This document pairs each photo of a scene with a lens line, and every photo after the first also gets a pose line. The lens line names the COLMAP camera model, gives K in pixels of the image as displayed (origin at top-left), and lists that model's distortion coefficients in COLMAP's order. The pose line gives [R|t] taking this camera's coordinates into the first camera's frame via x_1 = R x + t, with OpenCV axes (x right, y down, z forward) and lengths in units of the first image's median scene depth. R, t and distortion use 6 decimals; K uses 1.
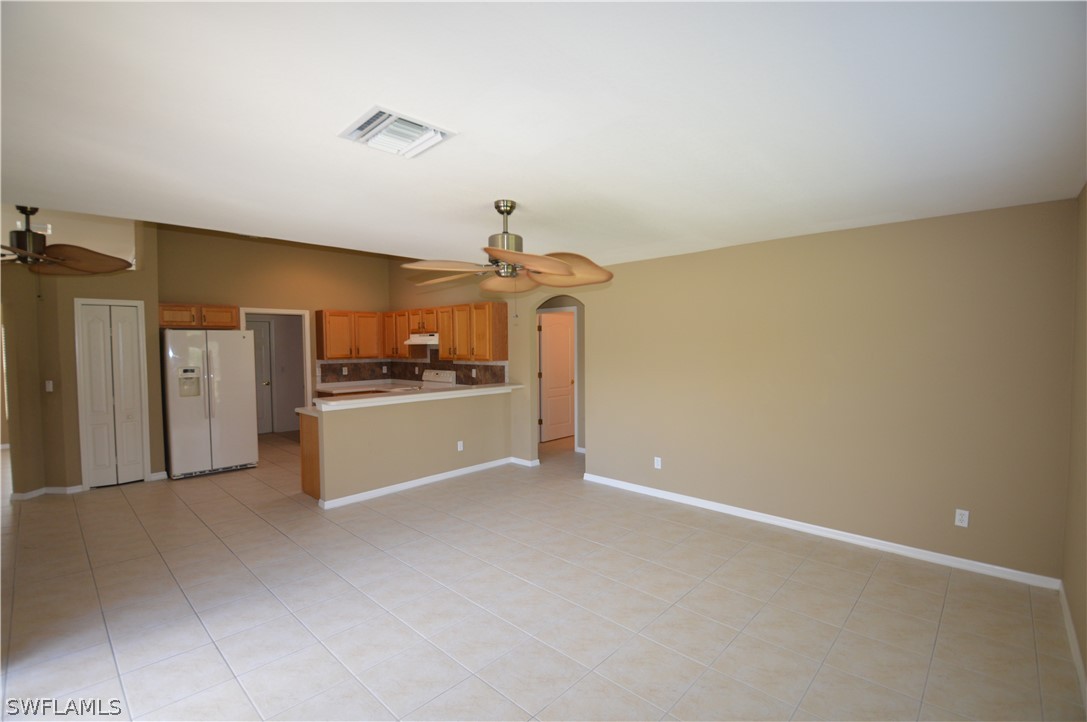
lens RADIAL K [[484.8, 0, 546.3], [0, 484.8, 361.9], [0, 0, 1]] dist [-0.002299, -0.010177]
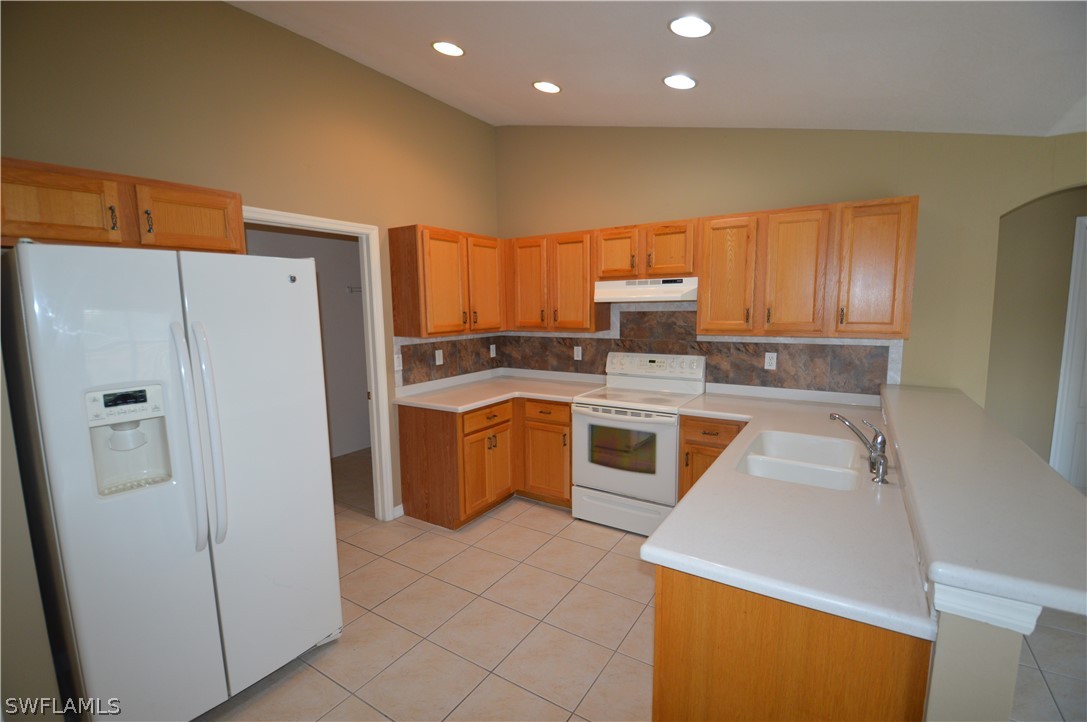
lens RADIAL K [[484.8, 0, 538.8], [0, 484.8, 364.3], [0, 0, 1]] dist [-0.002299, -0.010177]
pose [[0.986153, -0.026775, 0.163663, -0.419055], [0.013009, 0.996329, 0.084611, -0.015754], [-0.165327, -0.081310, 0.982881, 0.525437]]
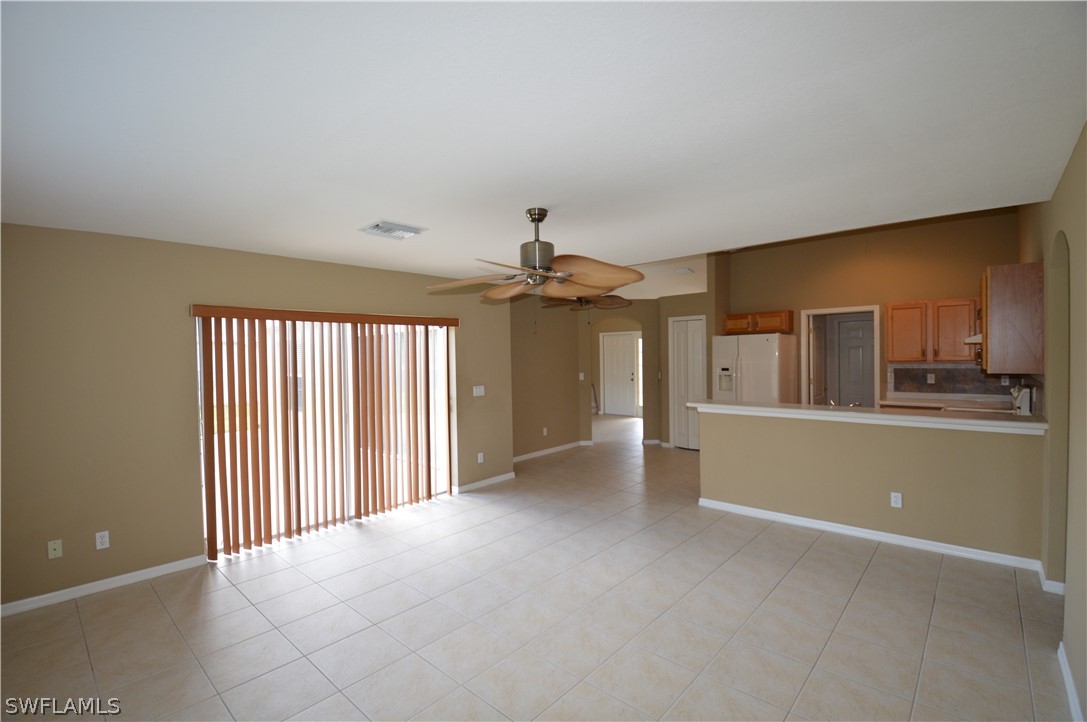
lens RADIAL K [[484.8, 0, 541.4], [0, 484.8, 364.7], [0, 0, 1]] dist [-0.002299, -0.010177]
pose [[0.000633, 0.024796, -0.999692, 0.361912], [-0.019450, 0.999504, 0.024779, -0.010853], [0.999811, 0.019428, 0.001115, 0.406538]]
